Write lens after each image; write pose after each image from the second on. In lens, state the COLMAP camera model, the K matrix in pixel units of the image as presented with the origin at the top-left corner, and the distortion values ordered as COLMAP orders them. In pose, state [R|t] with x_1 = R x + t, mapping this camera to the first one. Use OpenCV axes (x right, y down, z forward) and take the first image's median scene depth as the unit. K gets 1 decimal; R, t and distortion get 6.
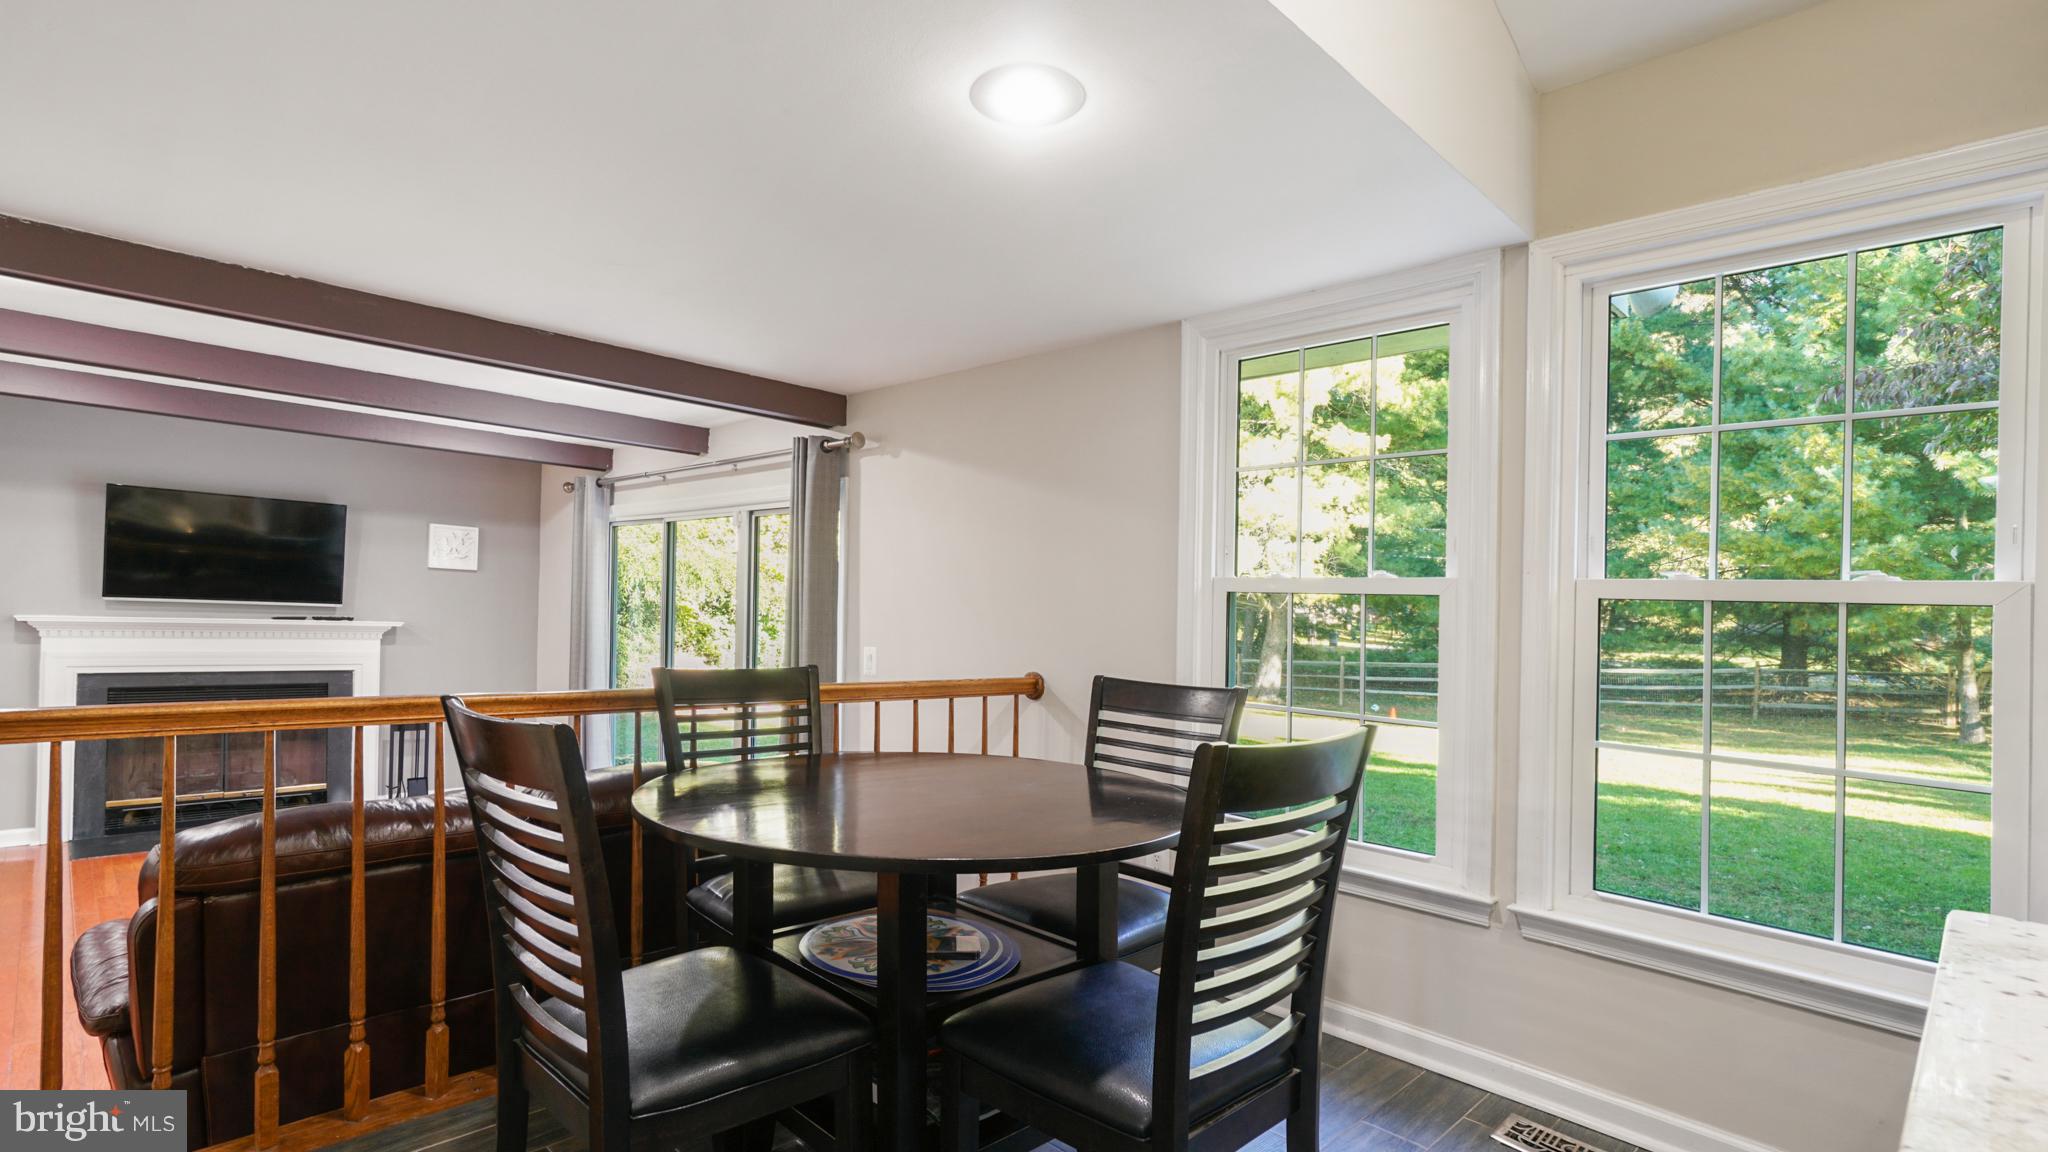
lens RADIAL K [[948.9, 0, 975.8], [0, 948.9, 589.6], [0, 0, 1]] dist [-0.000009, 0.000200]
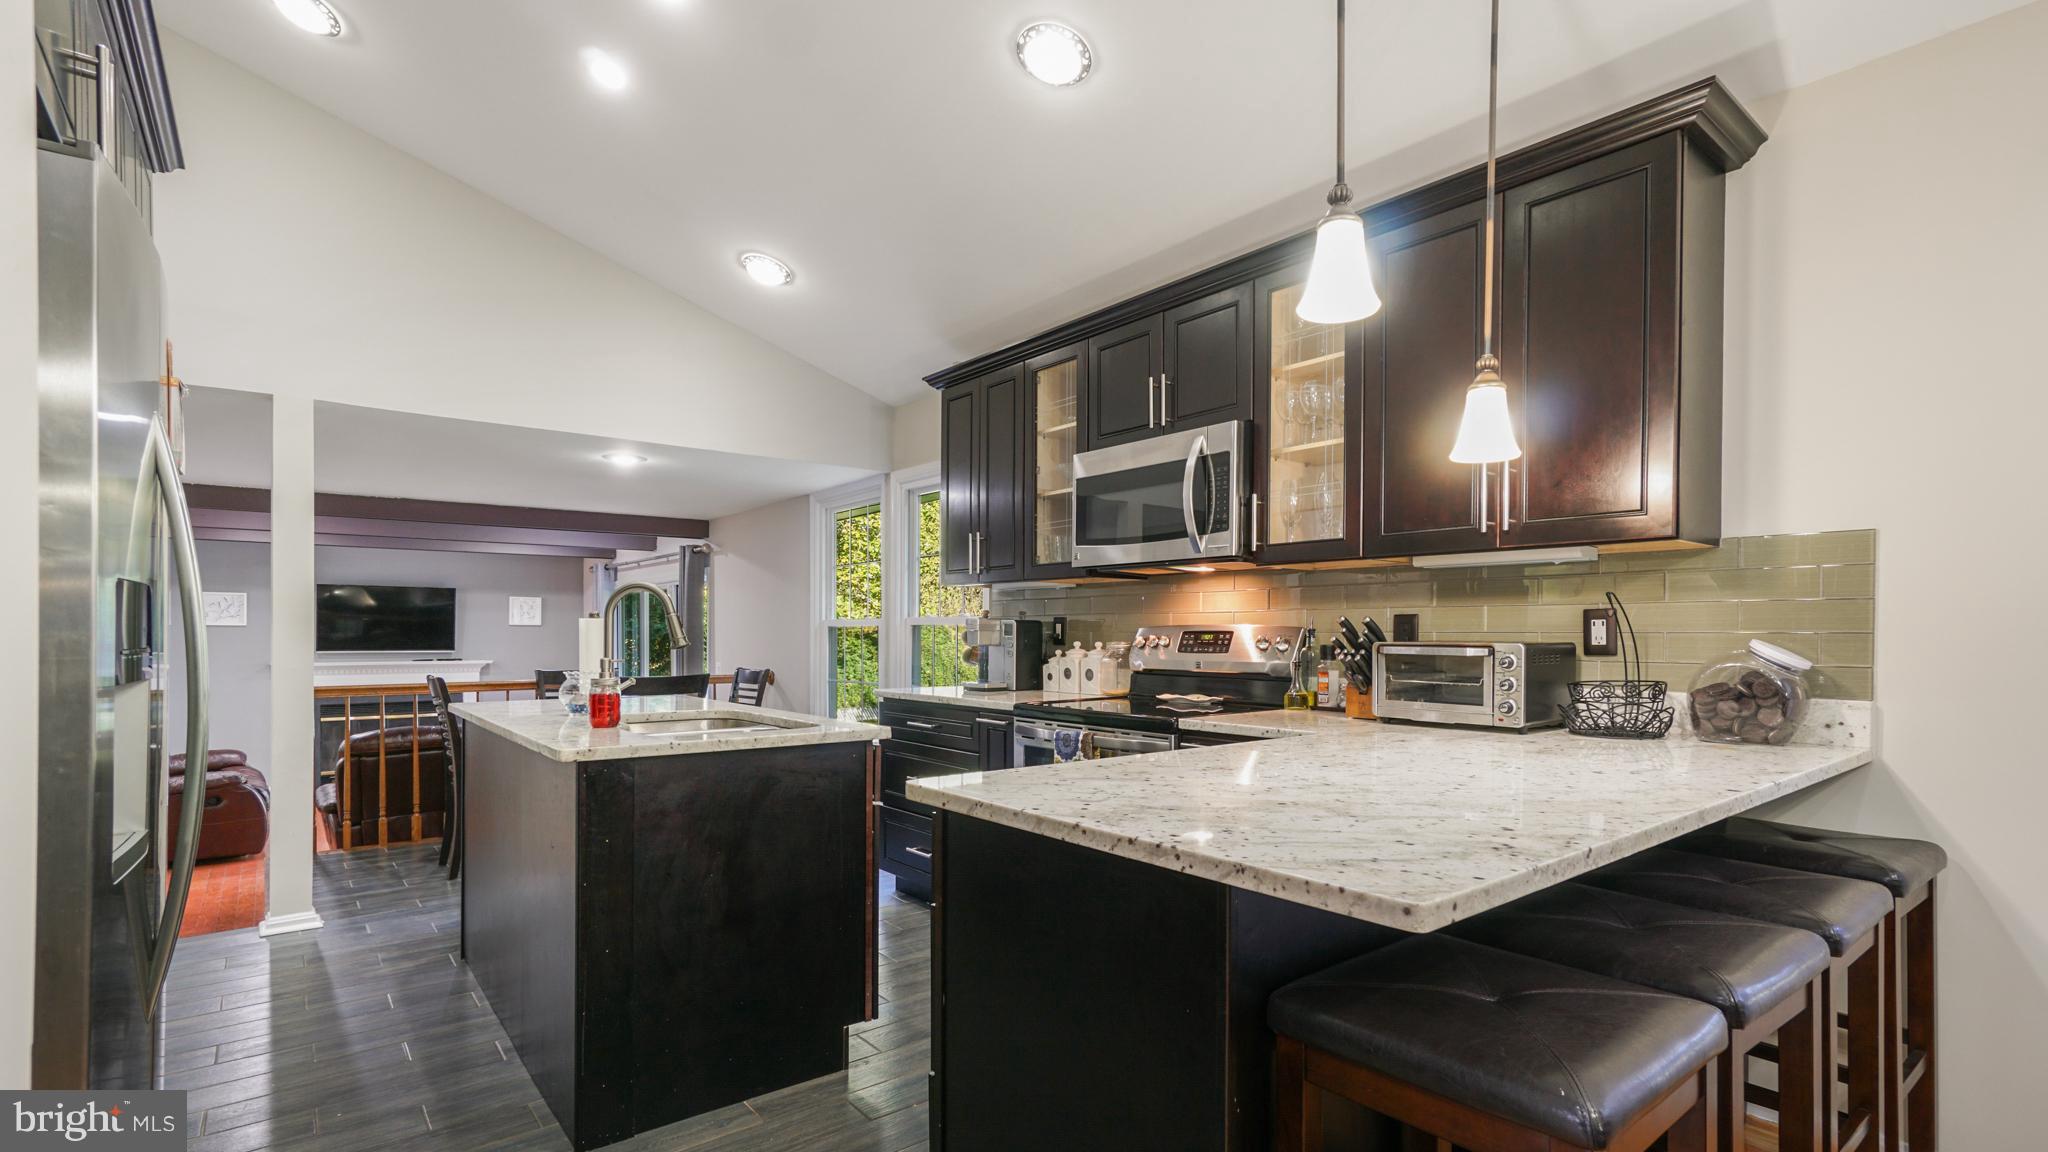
lens RADIAL K [[929.4, 0, 1022.1], [0, 929.4, 602.7], [0, 0, 1]] dist [-0.000636, 0.000078]
pose [[0.994910, -0.043911, -0.090693, 0.677510], [0.042753, 0.998978, -0.014672, -0.001868], [0.091245, 0.010720, 0.995771, -0.753061]]
